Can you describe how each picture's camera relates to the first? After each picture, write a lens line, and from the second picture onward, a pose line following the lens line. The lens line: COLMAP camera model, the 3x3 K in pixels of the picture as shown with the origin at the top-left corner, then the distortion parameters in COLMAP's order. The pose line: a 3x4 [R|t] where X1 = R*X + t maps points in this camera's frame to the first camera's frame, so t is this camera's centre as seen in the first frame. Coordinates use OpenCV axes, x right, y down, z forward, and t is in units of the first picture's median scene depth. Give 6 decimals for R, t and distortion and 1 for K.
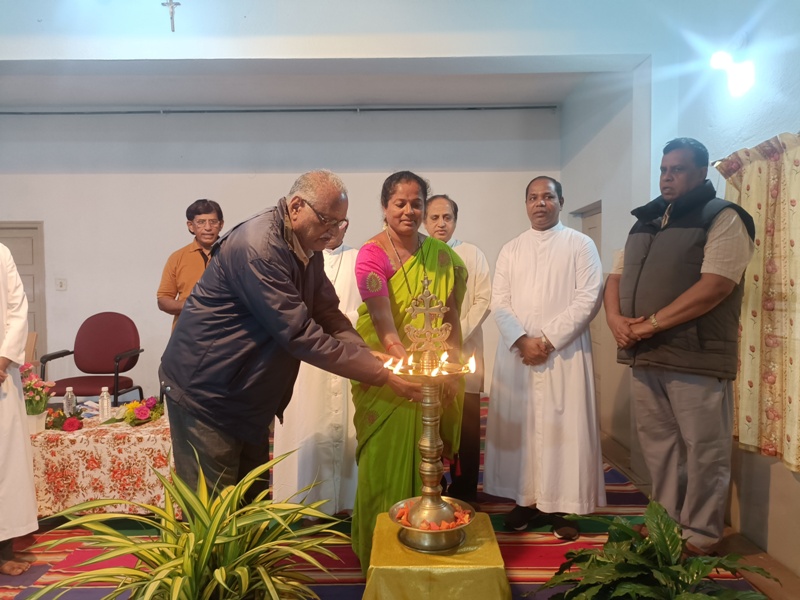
lens RADIAL K [[607.3, 0, 405.5], [0, 607.3, 307.0], [0, 0, 1]] dist [0.022003, -0.030024]
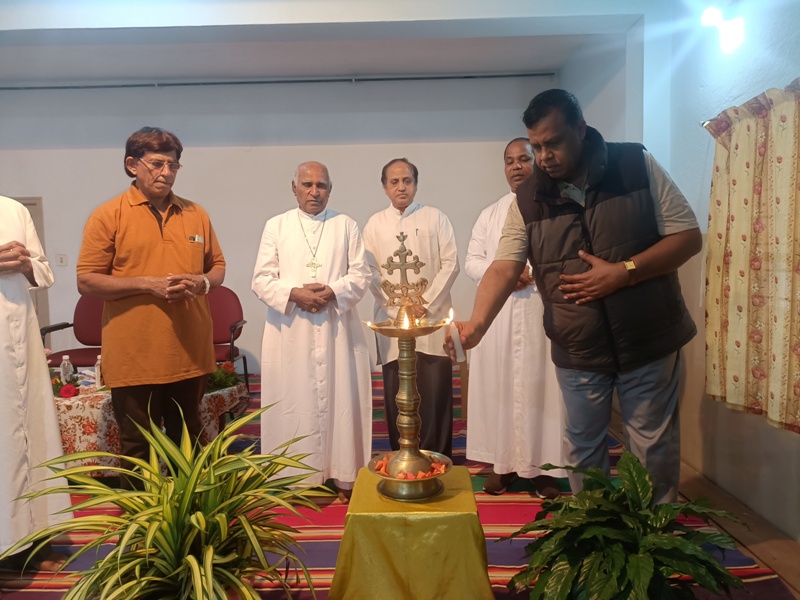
lens RADIAL K [[607.3, 0, 406.5], [0, 607.3, 308.1], [0, 0, 1]] dist [0.022003, -0.030024]
pose [[0.999894, -0.009862, -0.010715, 0.030744], [0.010251, 0.999266, 0.036898, 0.023170], [0.010343, -0.037004, 0.999262, -0.005898]]
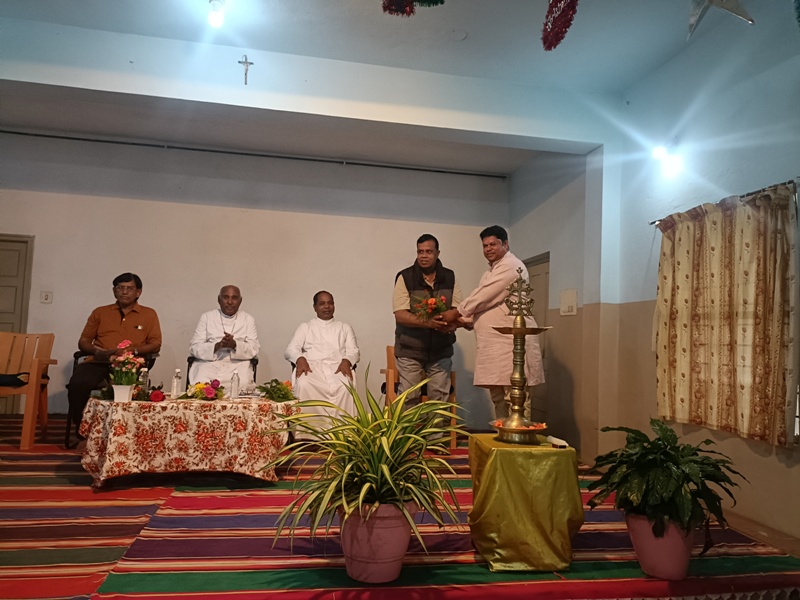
lens RADIAL K [[607.3, 0, 414.0], [0, 607.3, 305.1], [0, 0, 1]] dist [0.022003, -0.030024]
pose [[0.980466, 0.057003, 0.188245, -0.305216], [-0.037123, 0.993513, -0.107490, 0.131358], [-0.193151, 0.098402, 0.976222, -0.264281]]
